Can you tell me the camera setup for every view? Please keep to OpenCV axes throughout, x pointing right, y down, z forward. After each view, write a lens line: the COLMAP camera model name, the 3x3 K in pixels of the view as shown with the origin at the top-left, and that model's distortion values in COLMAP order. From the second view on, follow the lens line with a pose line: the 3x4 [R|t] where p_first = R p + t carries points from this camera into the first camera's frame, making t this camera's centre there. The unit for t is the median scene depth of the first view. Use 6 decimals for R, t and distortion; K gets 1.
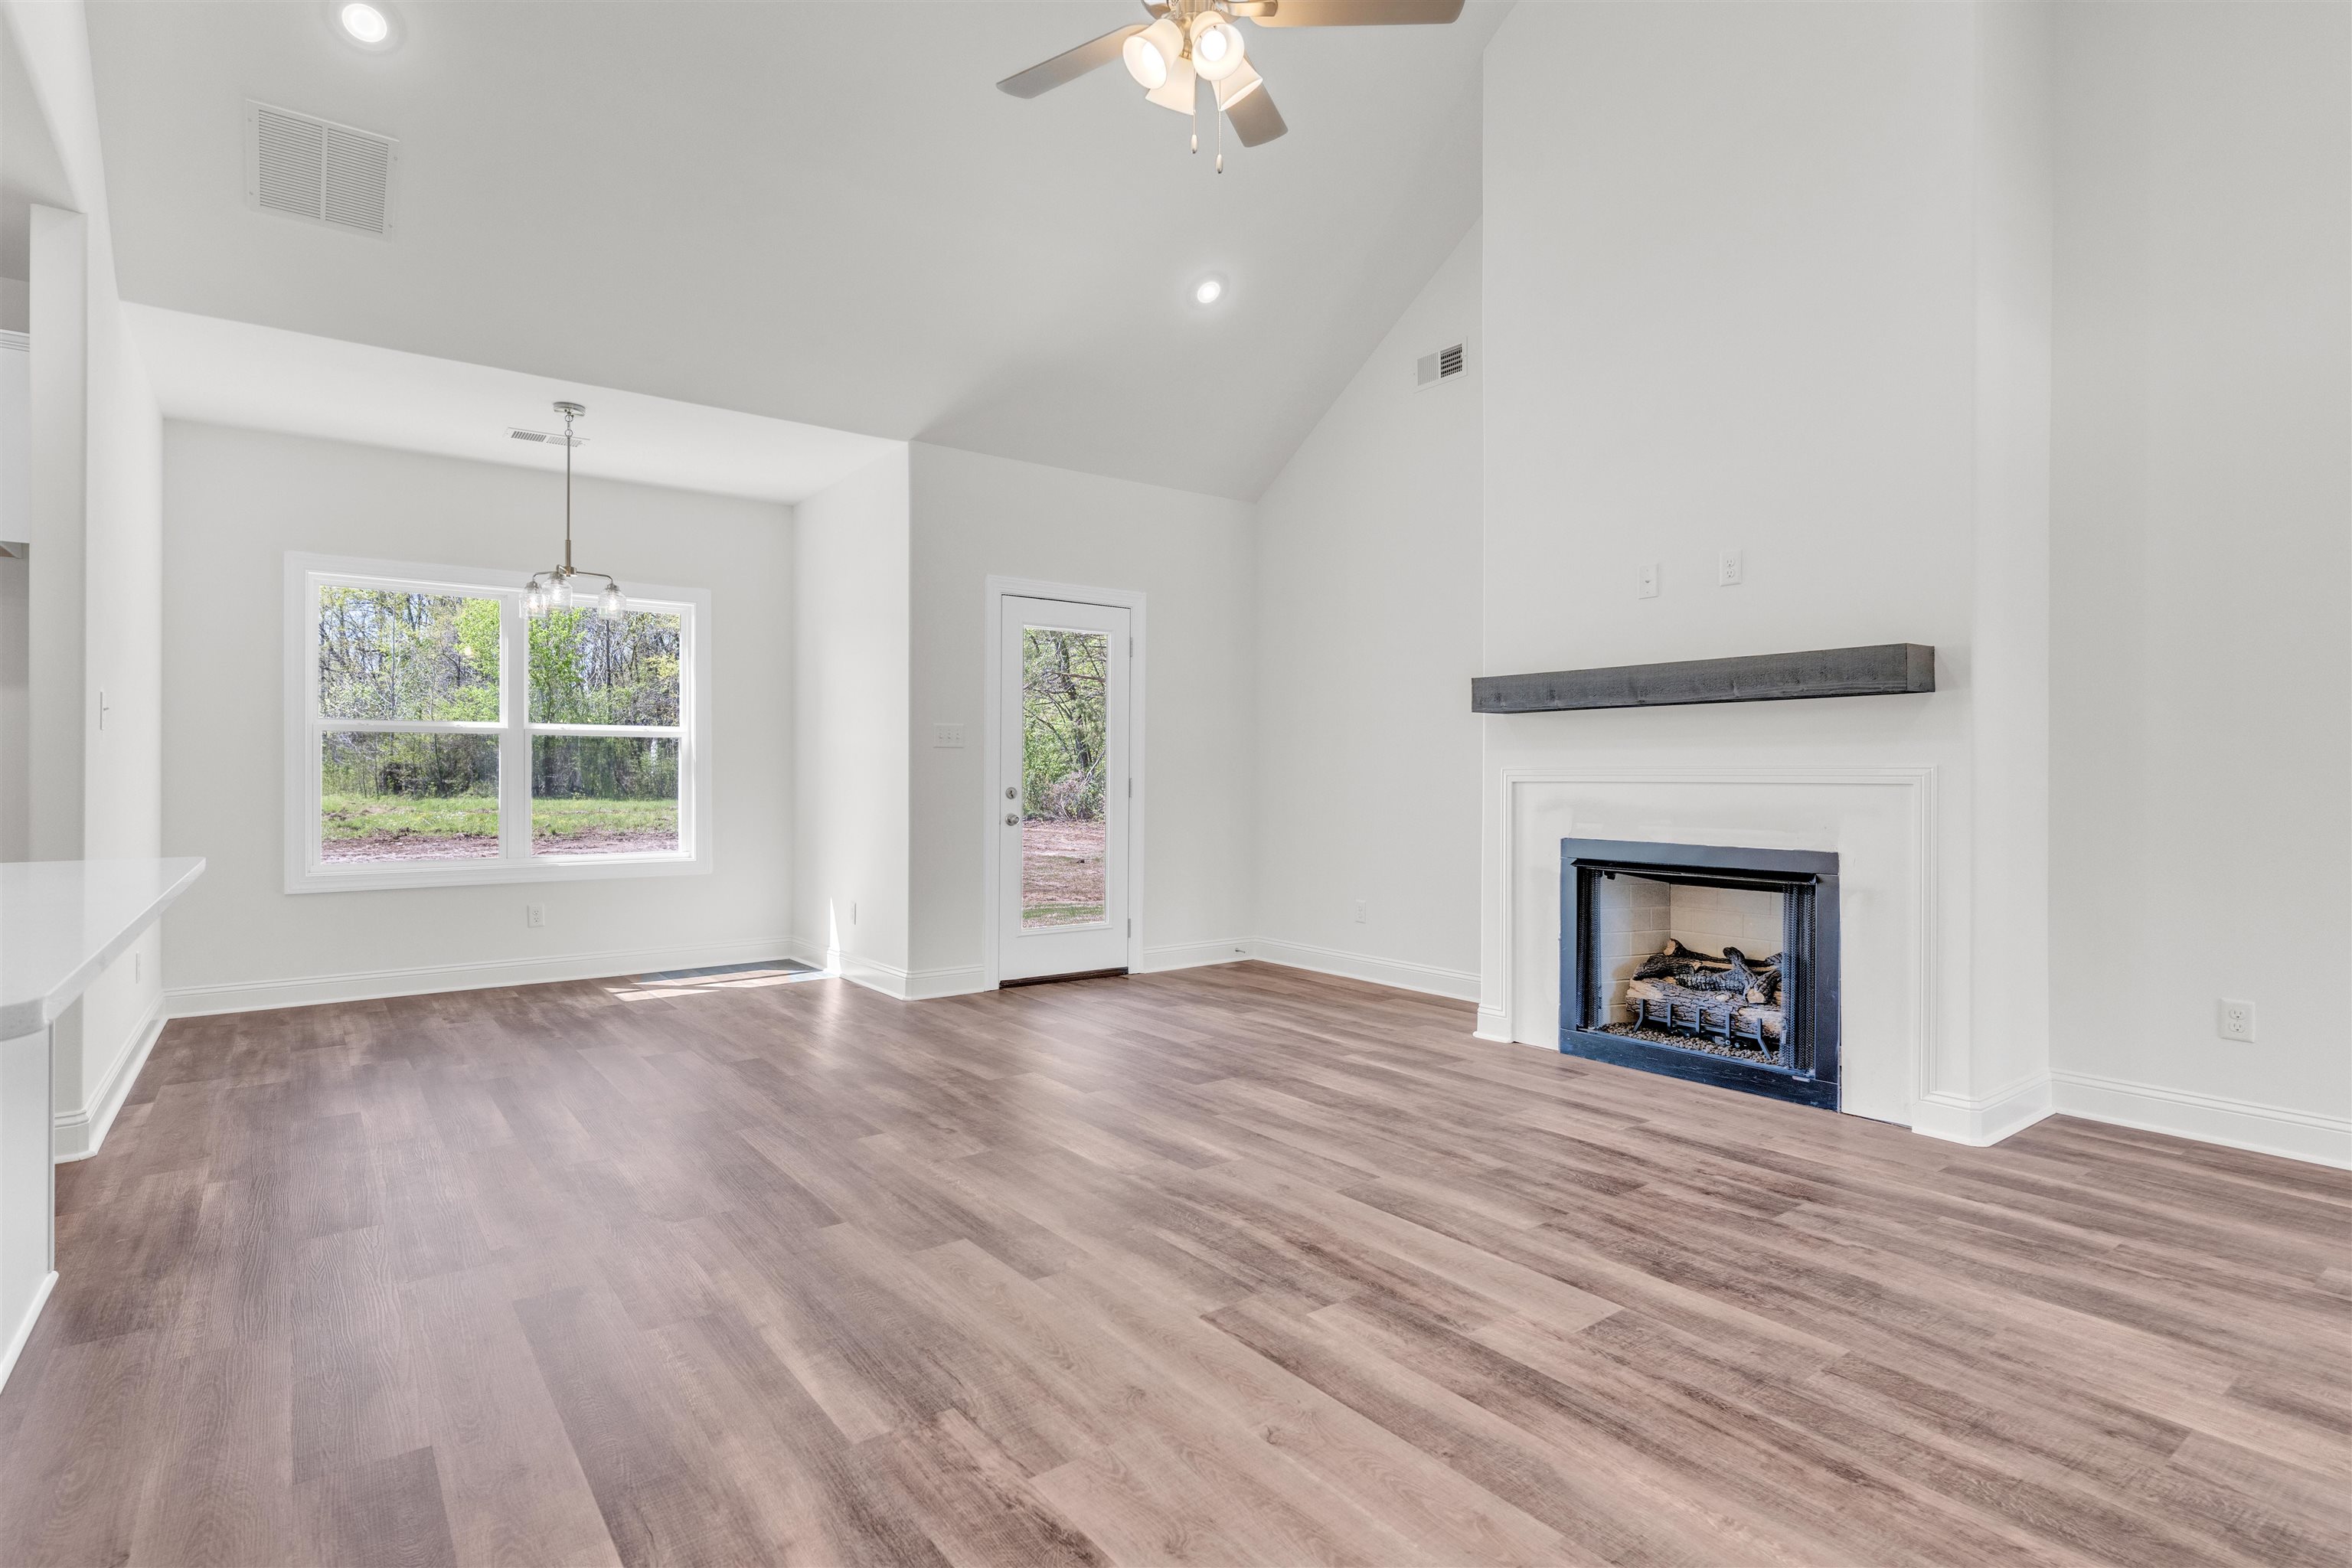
lens RADIAL K [[1151.6, 0, 1172.5], [0, 1151.6, 765.7], [0, 0, 1]] dist [0.000880, 0.000736]
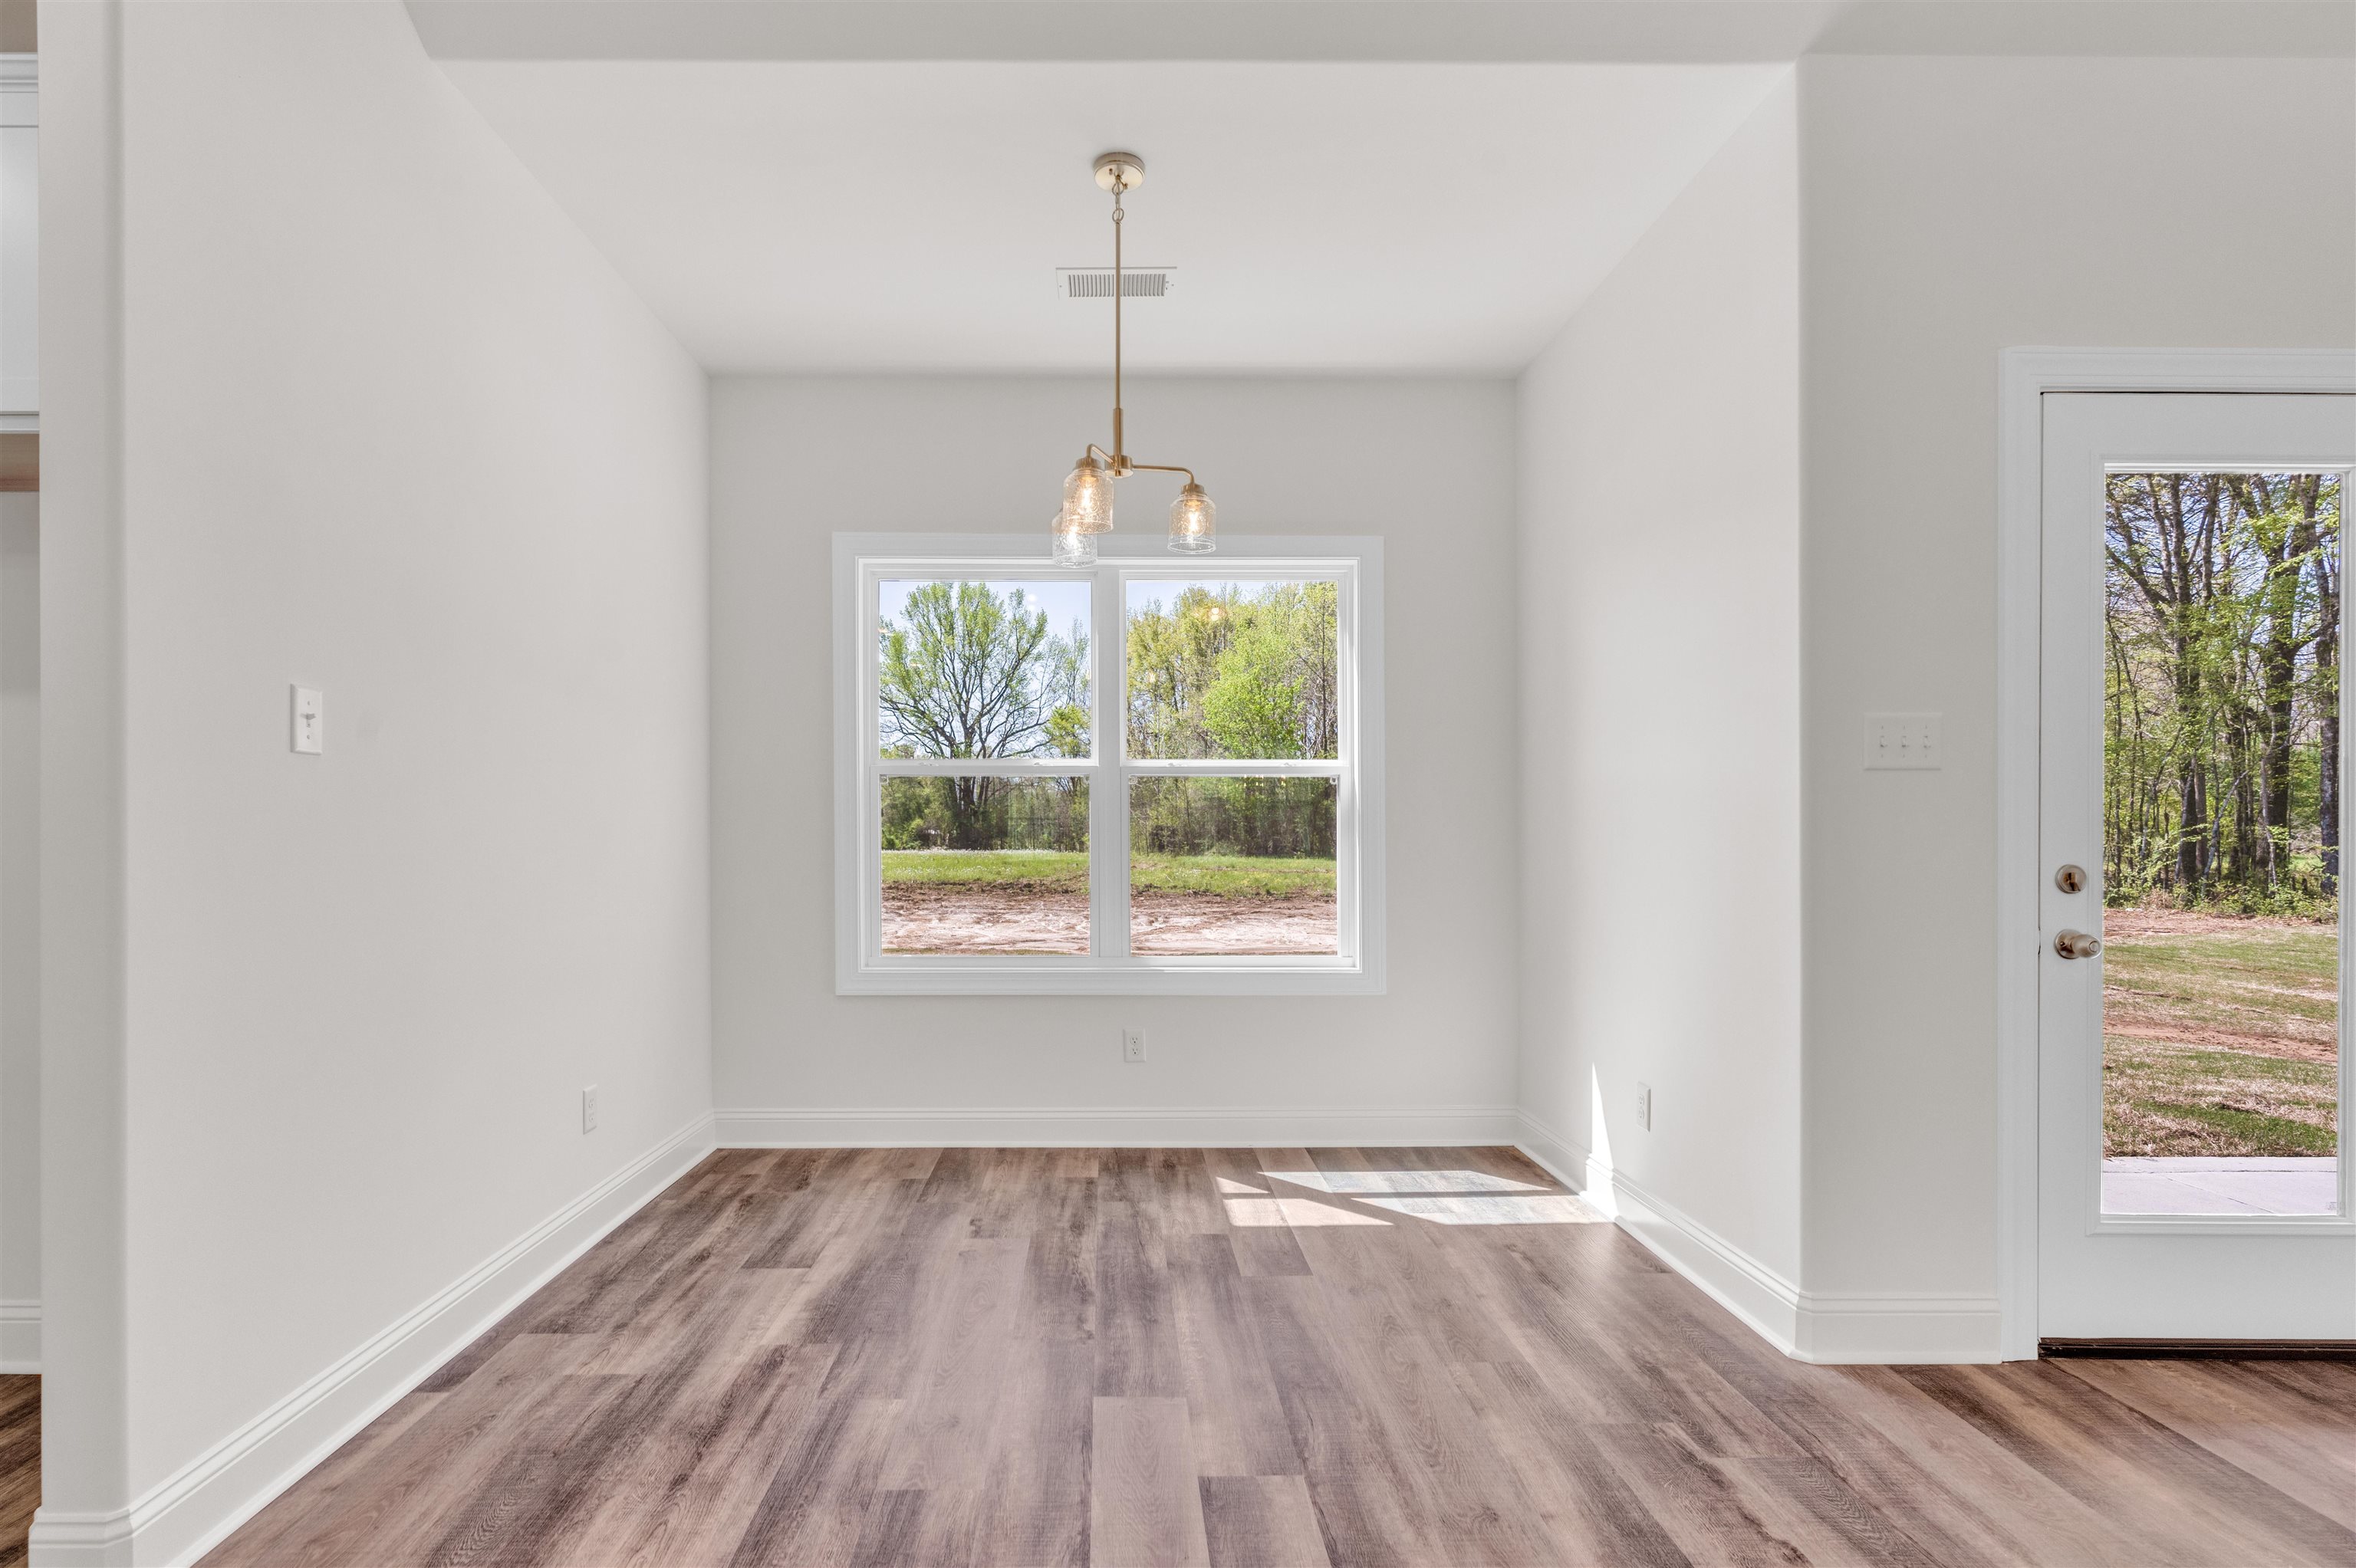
lens RADIAL K [[1153.4, 0, 1121.9], [0, 1153.4, 836.1], [0, 0, 1]] dist [0.000880, 0.000736]
pose [[0.805988, -0.000808, -0.591932, -0.162102], [0.005926, 0.999960, 0.006704, 0.003899], [0.591902, -0.008911, 0.805960, 0.456835]]
